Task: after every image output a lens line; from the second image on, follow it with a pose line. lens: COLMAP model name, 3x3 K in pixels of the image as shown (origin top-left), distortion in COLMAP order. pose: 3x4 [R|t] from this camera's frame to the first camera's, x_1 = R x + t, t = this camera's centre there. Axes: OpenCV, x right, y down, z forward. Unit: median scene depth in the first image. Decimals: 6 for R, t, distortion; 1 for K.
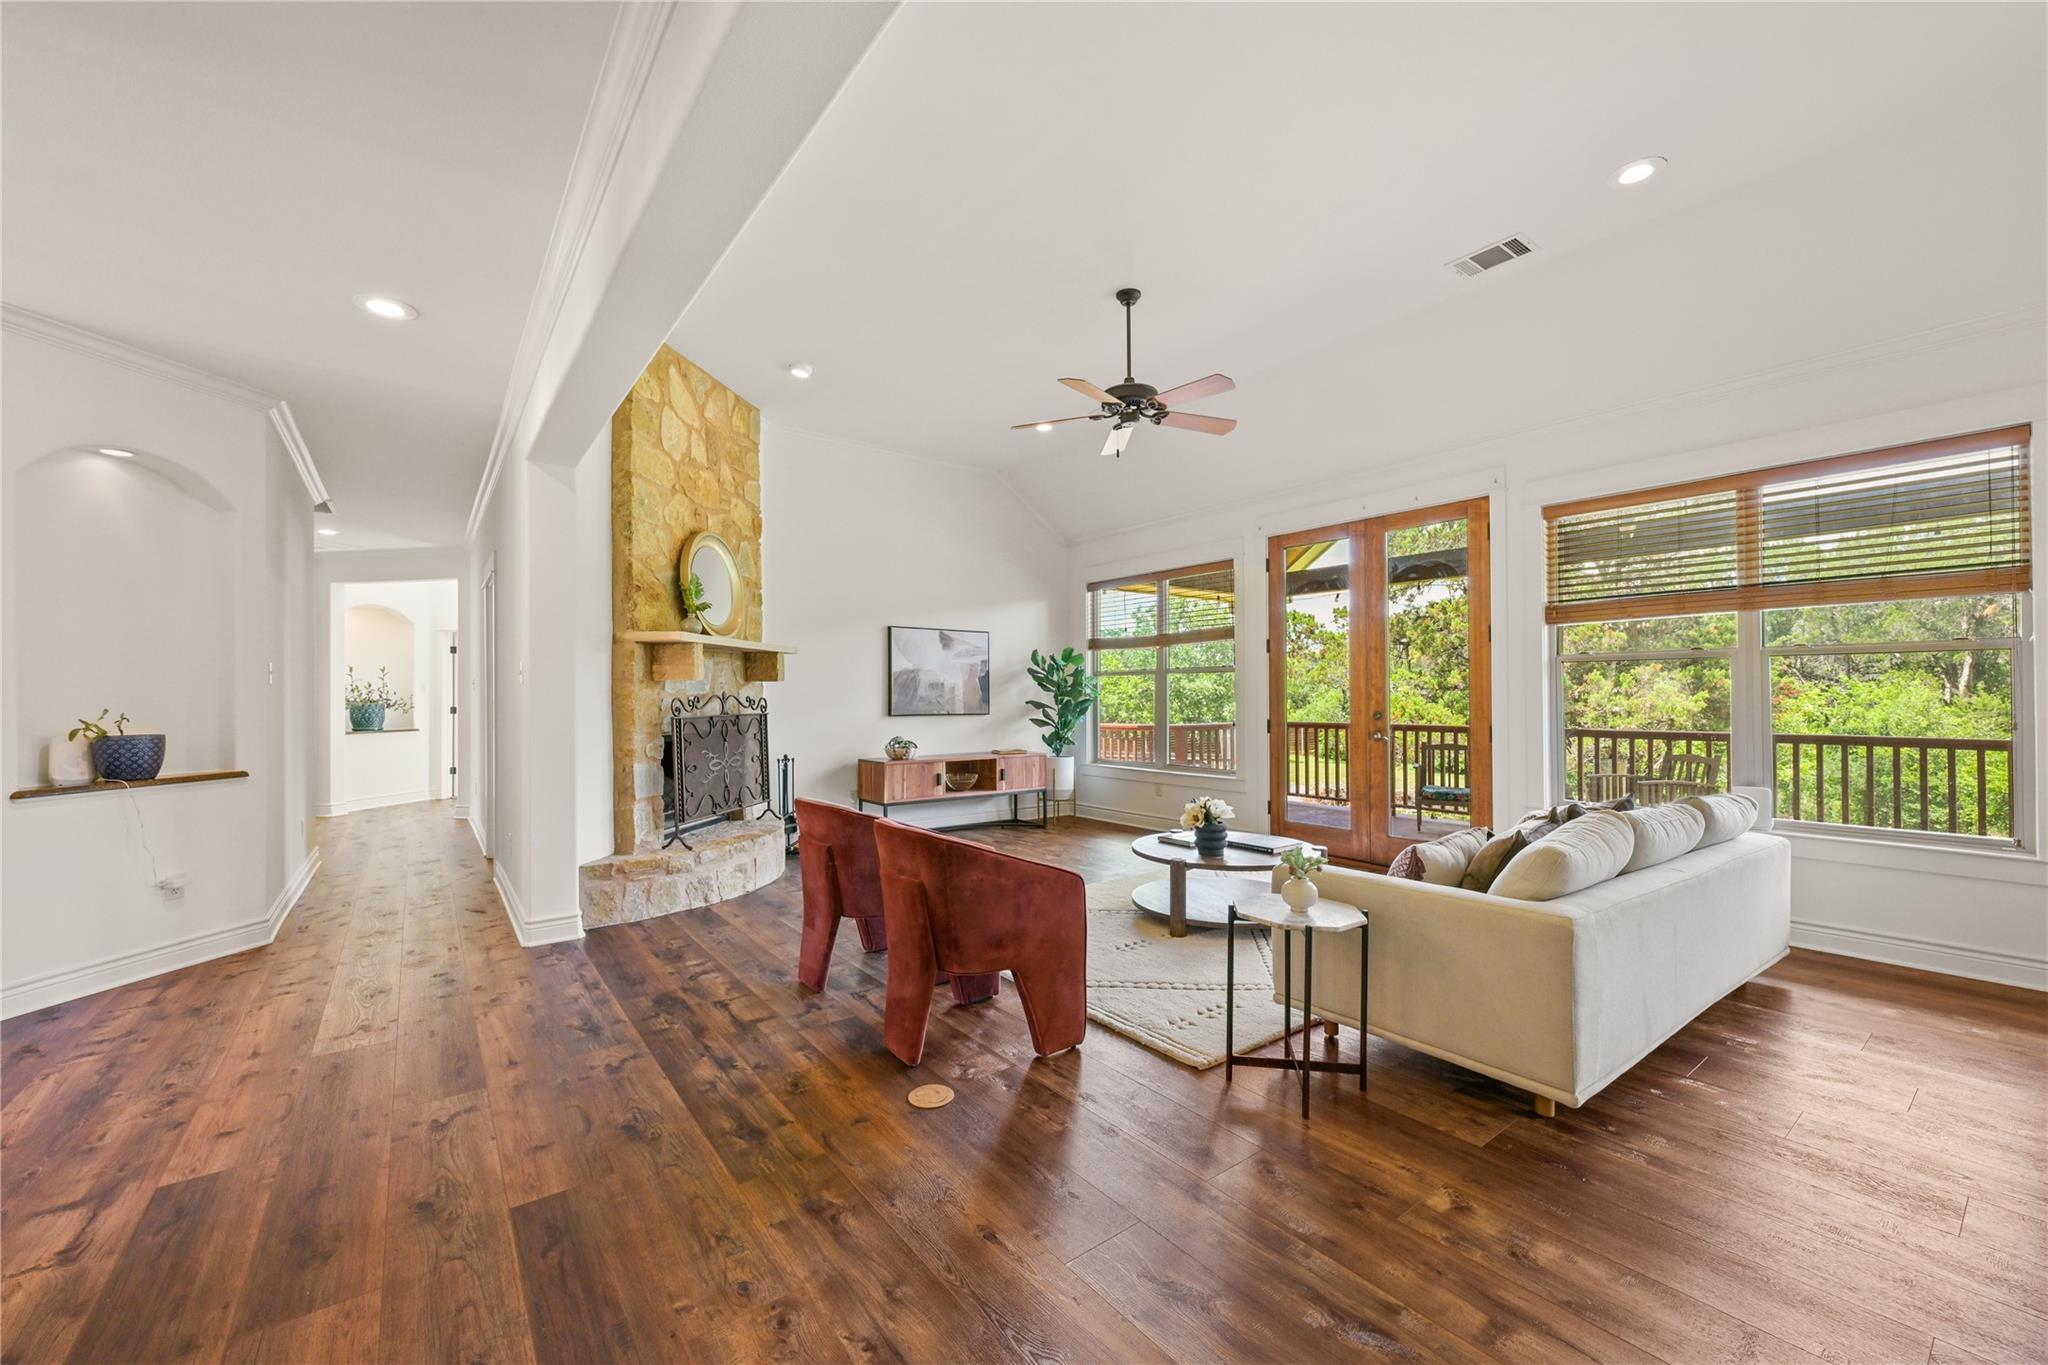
lens RADIAL K [[814.6, 0, 1025.5], [0, 814.6, 686.1], [0, 0, 1]] dist [0.001807, 0.000473]
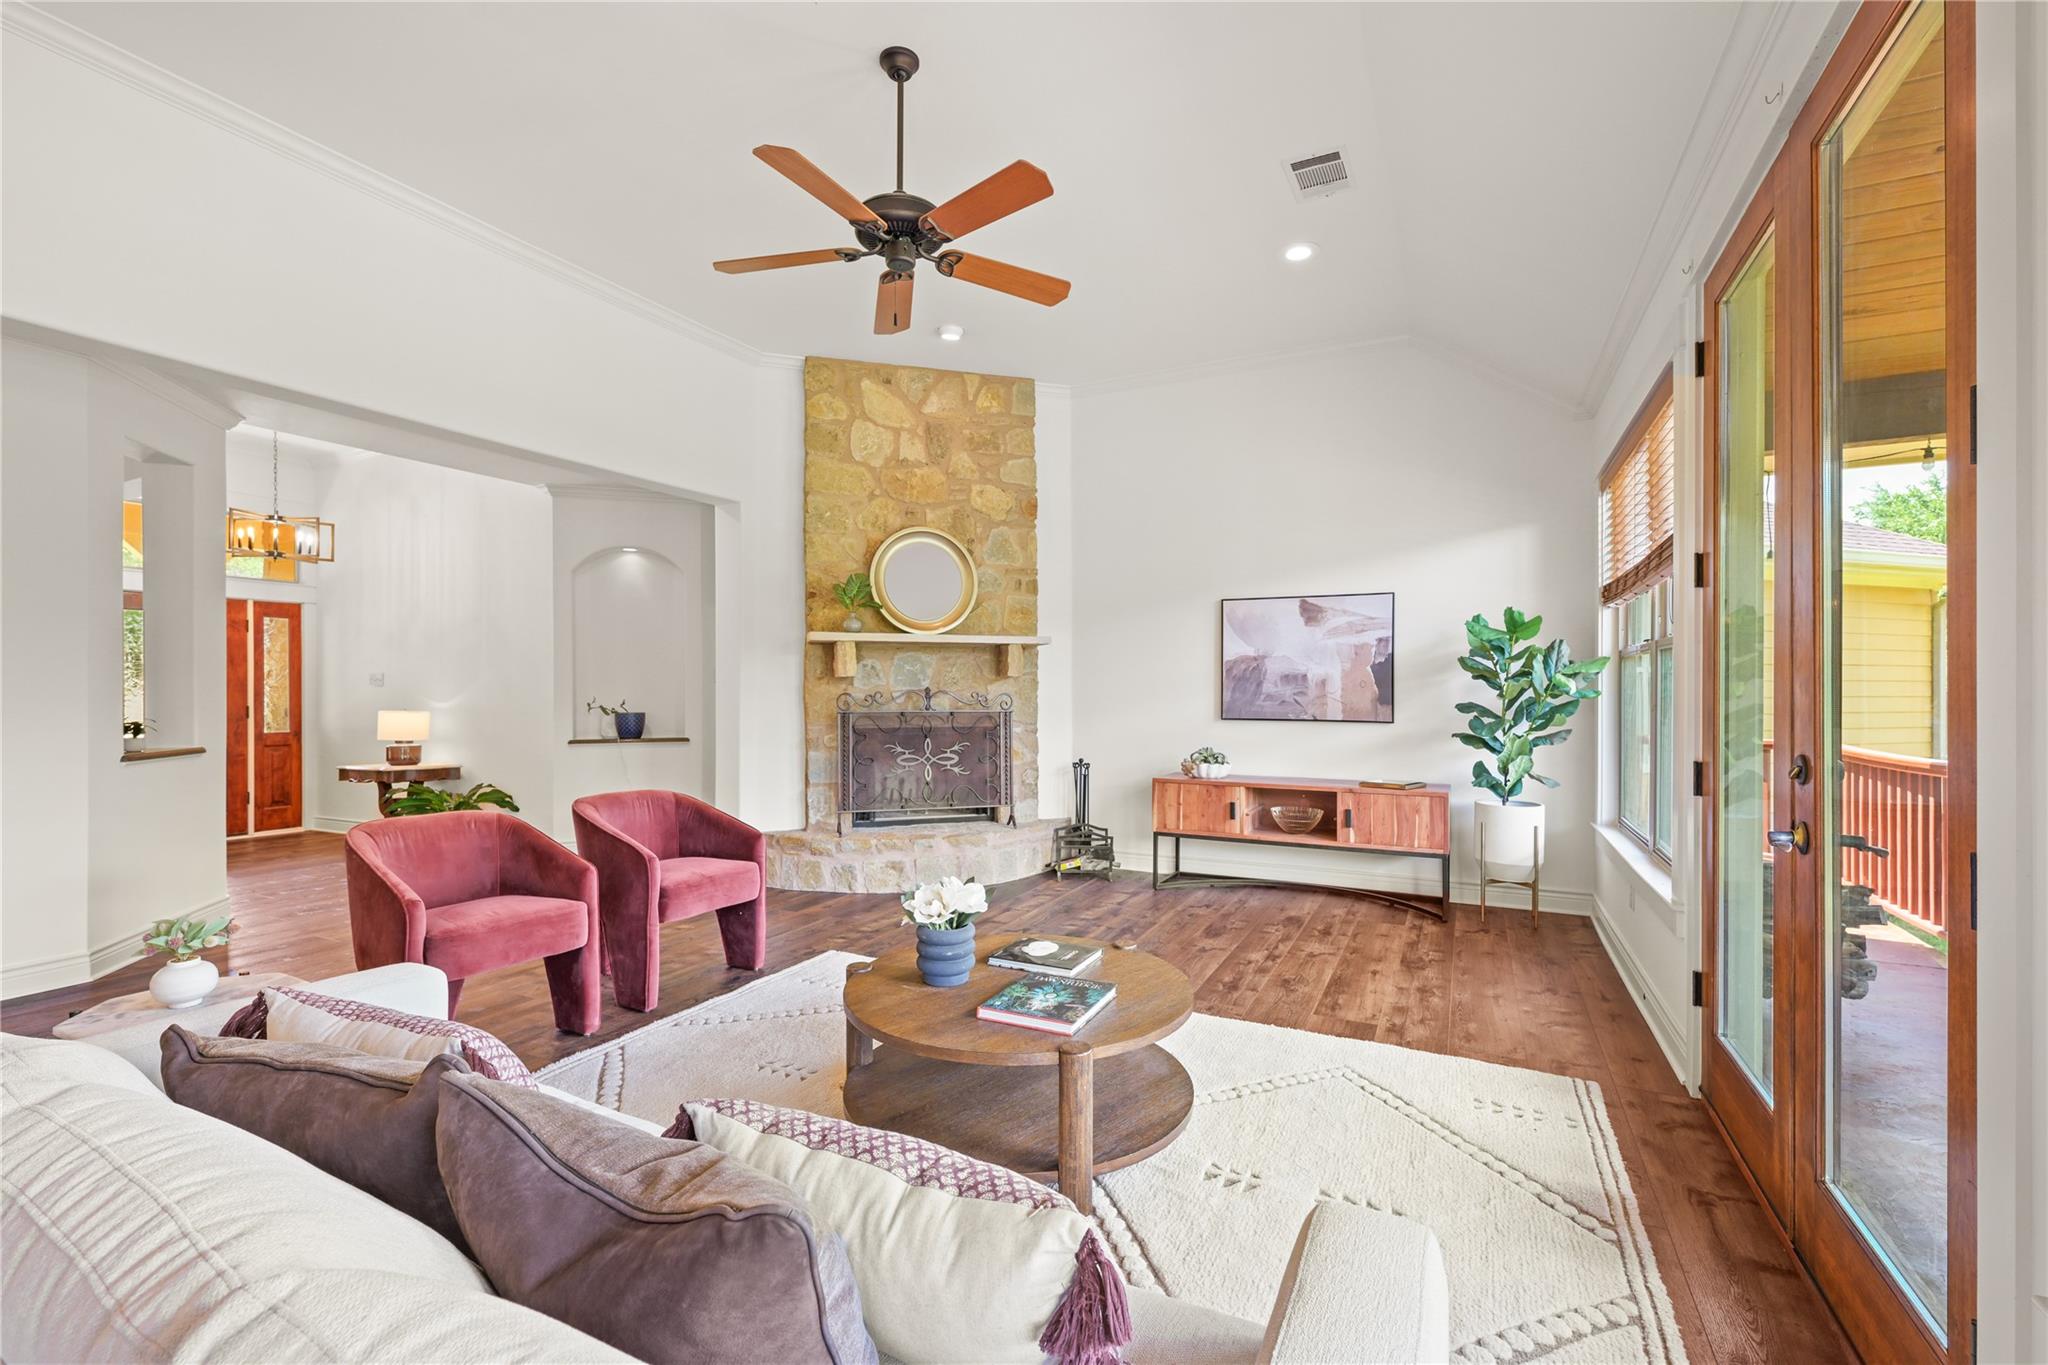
lens RADIAL K [[865.6, 0, 1022.3], [0, 865.6, 688.7], [0, 0, 1]] dist [0.000548, -0.000037]
pose [[0.441797, 0.007514, -0.897084, 0.459399], [0.008364, 0.999887, 0.012494, -0.002911], [0.897076, -0.013024, 0.441684, 0.470251]]
